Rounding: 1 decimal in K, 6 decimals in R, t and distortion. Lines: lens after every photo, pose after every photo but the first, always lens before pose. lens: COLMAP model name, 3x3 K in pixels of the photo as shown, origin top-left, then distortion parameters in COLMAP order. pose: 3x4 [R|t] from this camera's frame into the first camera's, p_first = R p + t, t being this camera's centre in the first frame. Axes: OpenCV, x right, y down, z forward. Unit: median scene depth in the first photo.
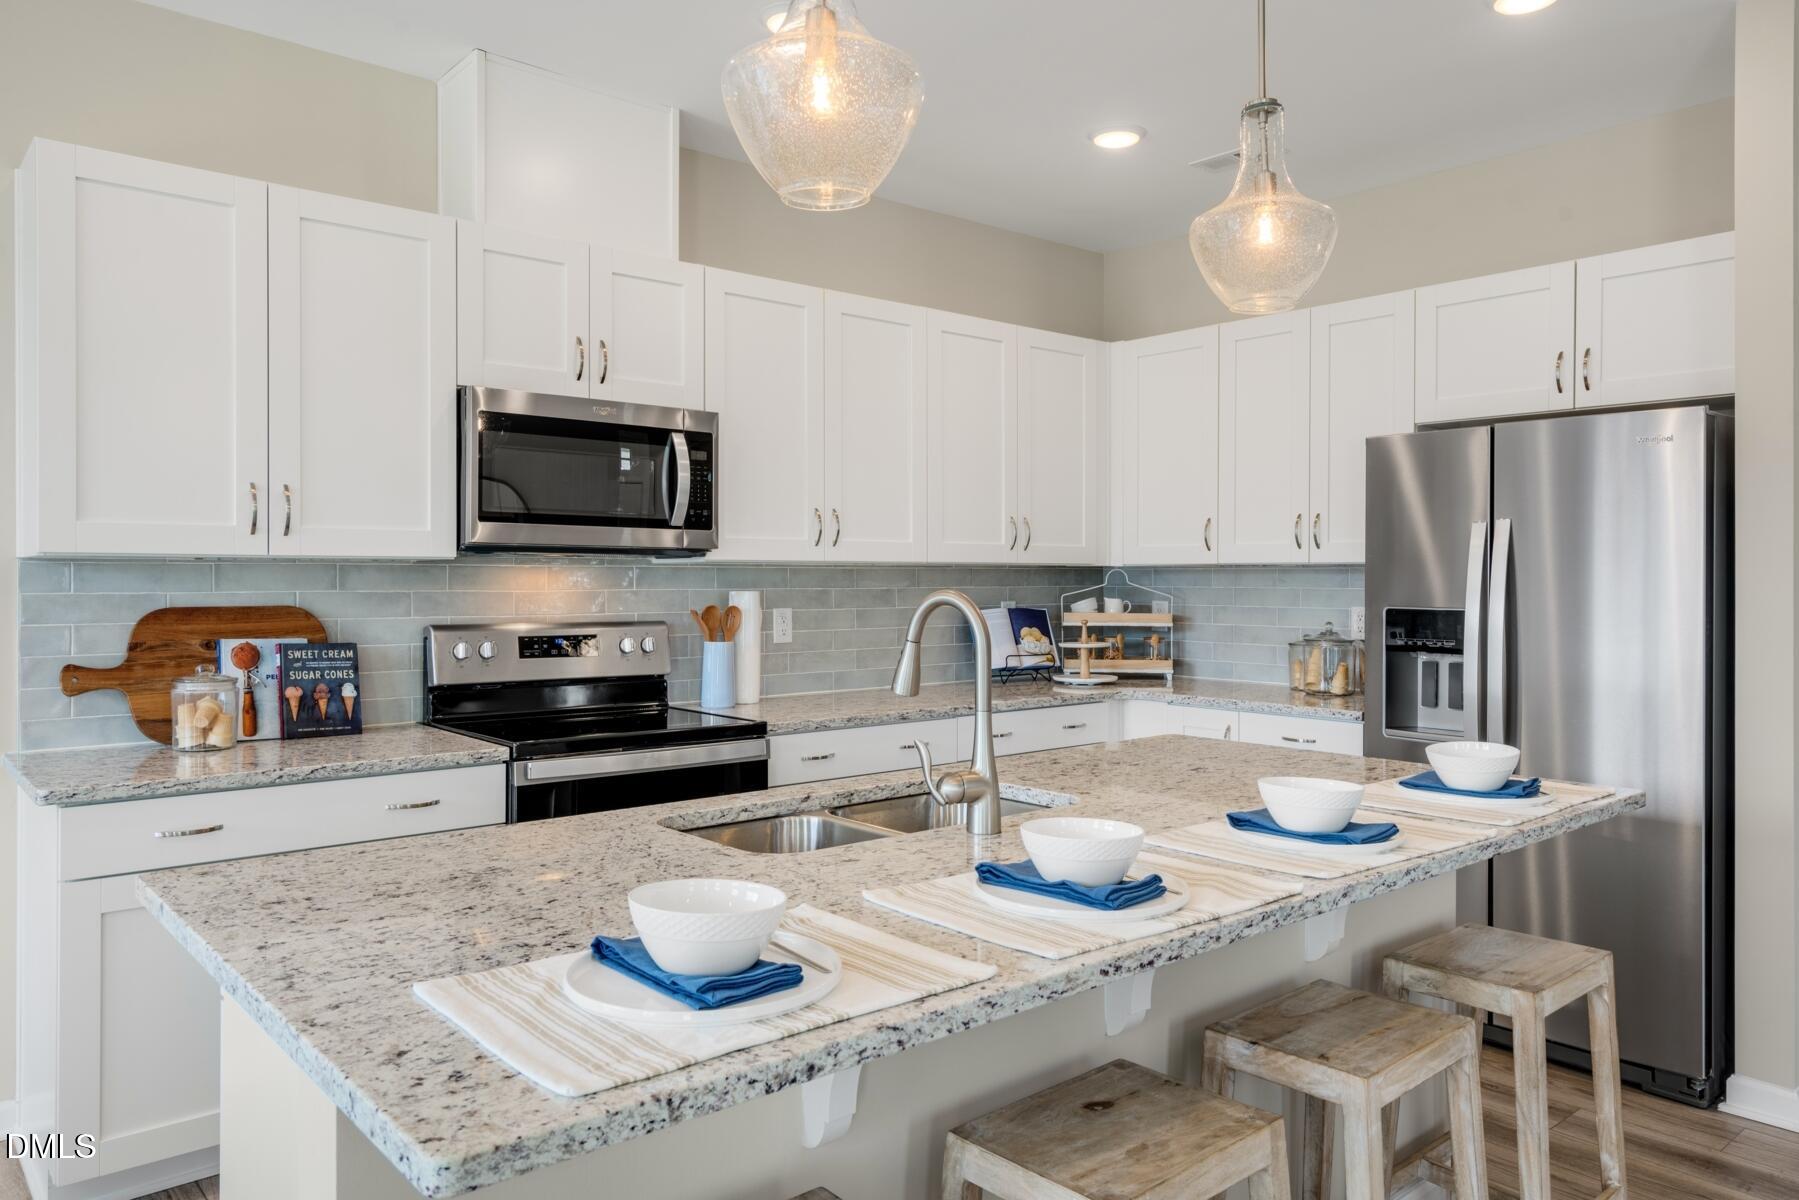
lens RADIAL K [[1244.0, 0, 897.0], [0, 1244.0, 571.3], [0, 0, 1]] dist [0.005312, 0.002188]
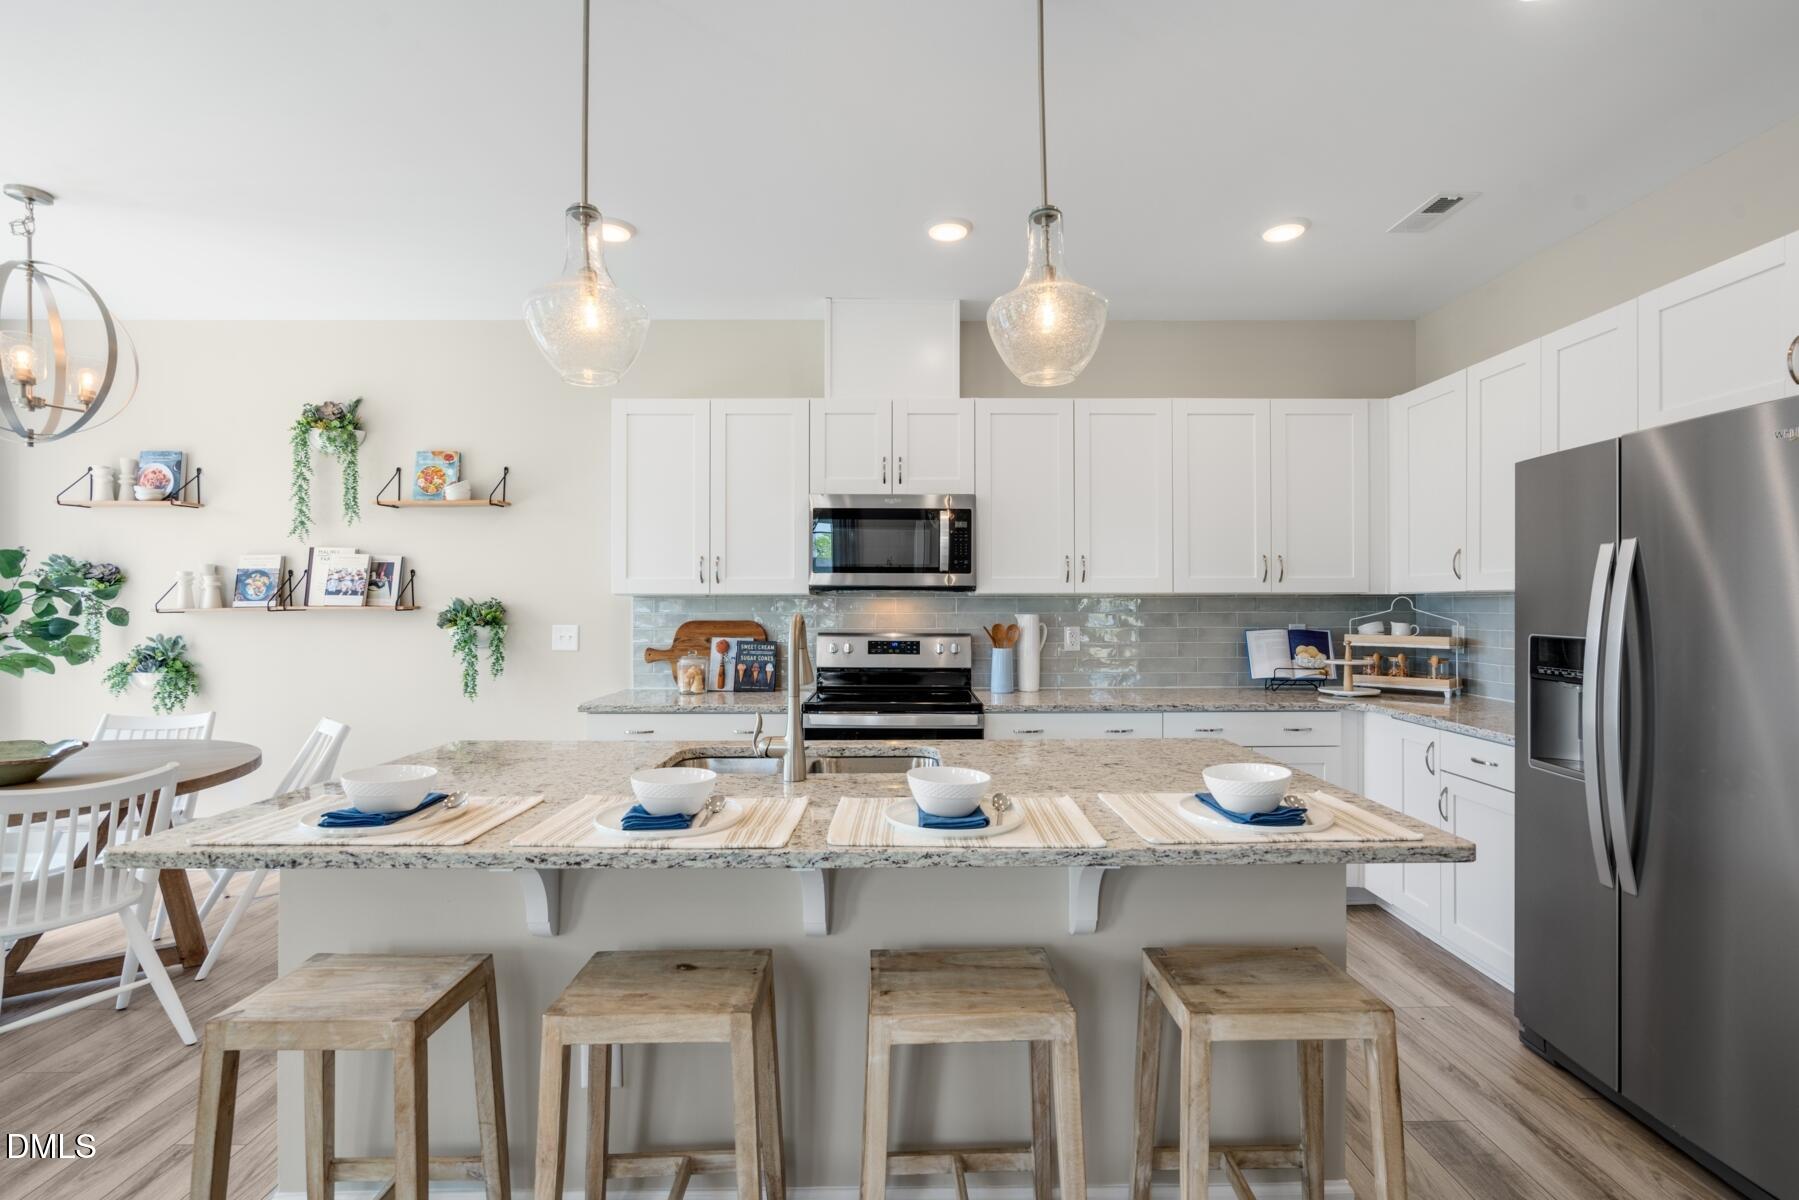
lens RADIAL K [[818.9, 0, 899.5], [0, 818.9, 600.0], [0, 0, 1]] dist [-0.010567, 0.006014]
pose [[0.761689, -0.005889, -0.647916, 0.463923], [0.005325, 0.999982, -0.002829, 0.001423], [0.647921, -0.001296, 0.761707, 0.206478]]
